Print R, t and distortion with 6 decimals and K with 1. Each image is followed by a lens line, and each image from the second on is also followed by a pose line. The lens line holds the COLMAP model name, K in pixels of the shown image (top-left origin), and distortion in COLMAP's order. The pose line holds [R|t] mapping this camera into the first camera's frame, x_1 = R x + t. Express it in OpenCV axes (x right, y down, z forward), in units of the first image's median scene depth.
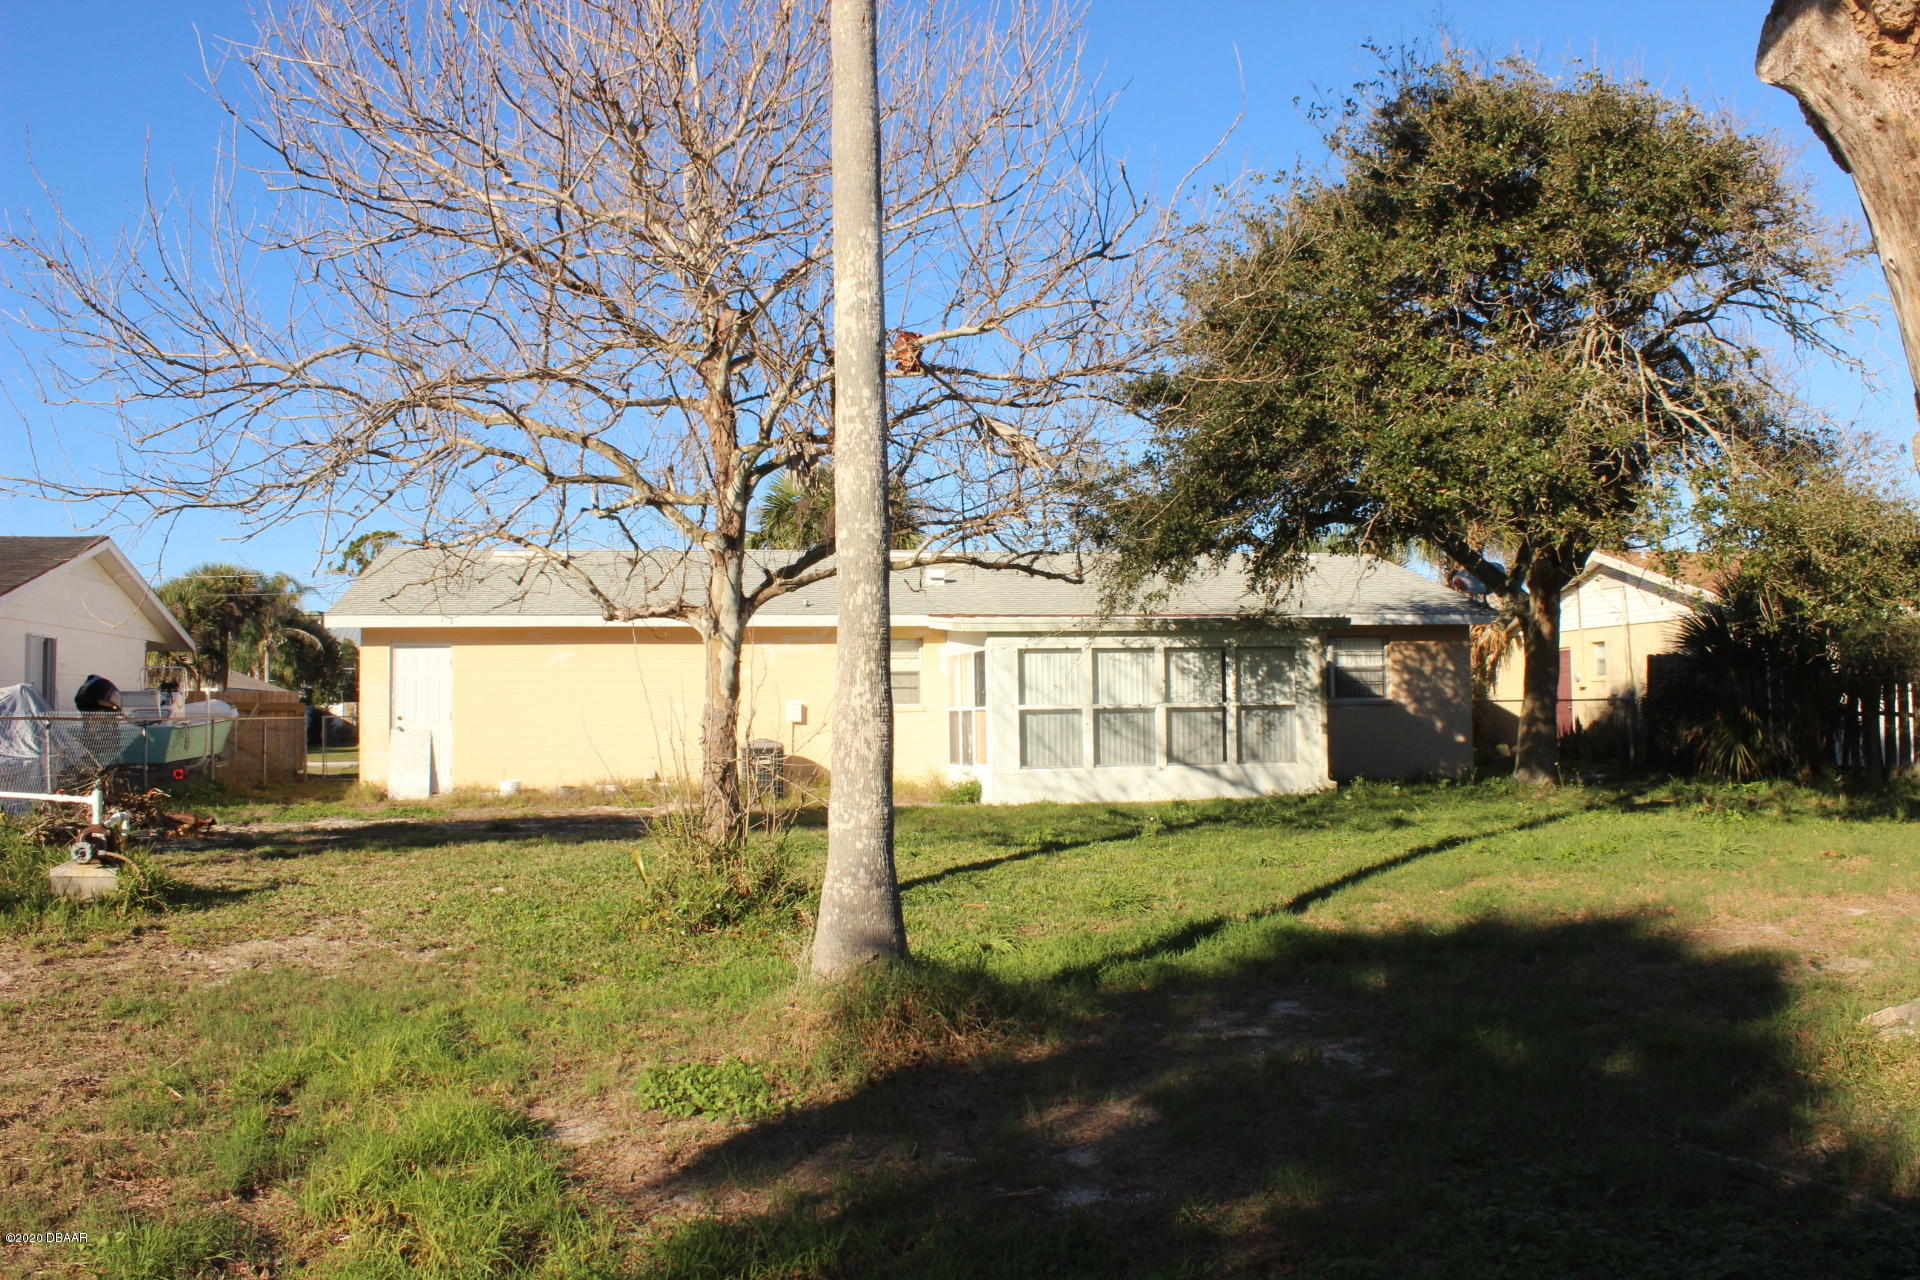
lens RADIAL K [[1624.4, 0, 961.5], [0, 1624.4, 640.3], [0, 0, 1]] dist [-0.160685, 0.154701]
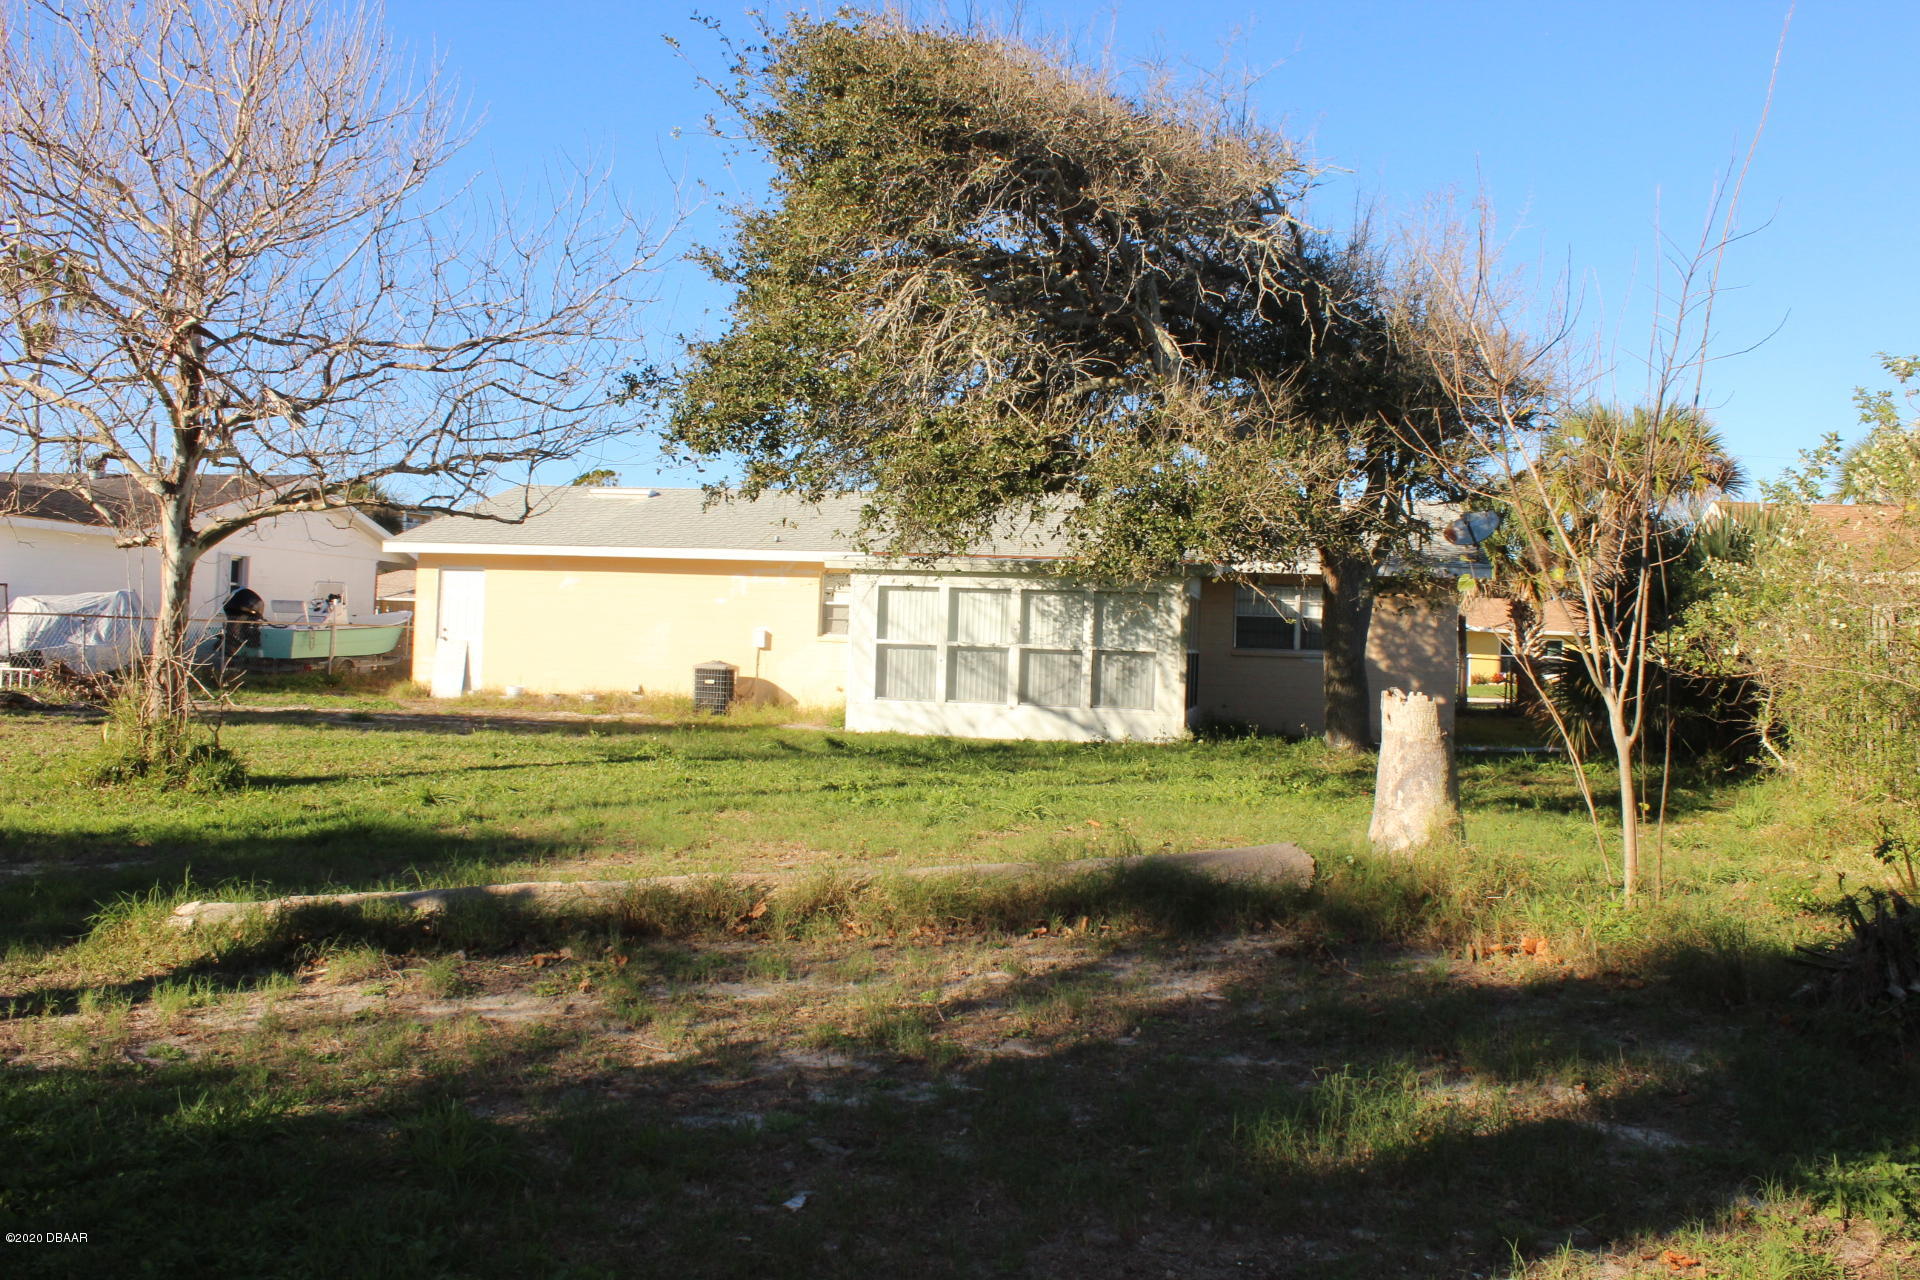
lens RADIAL K [[1624.4, 0, 965.5], [0, 1624.4, 631.2], [0, 0, 1]] dist [-0.160685, 0.154701]
pose [[0.919868, 0.041770, -0.389998, 0.489645], [-0.029452, 0.998862, 0.037513, -0.006418], [0.391121, -0.023020, 0.920051, 0.046577]]
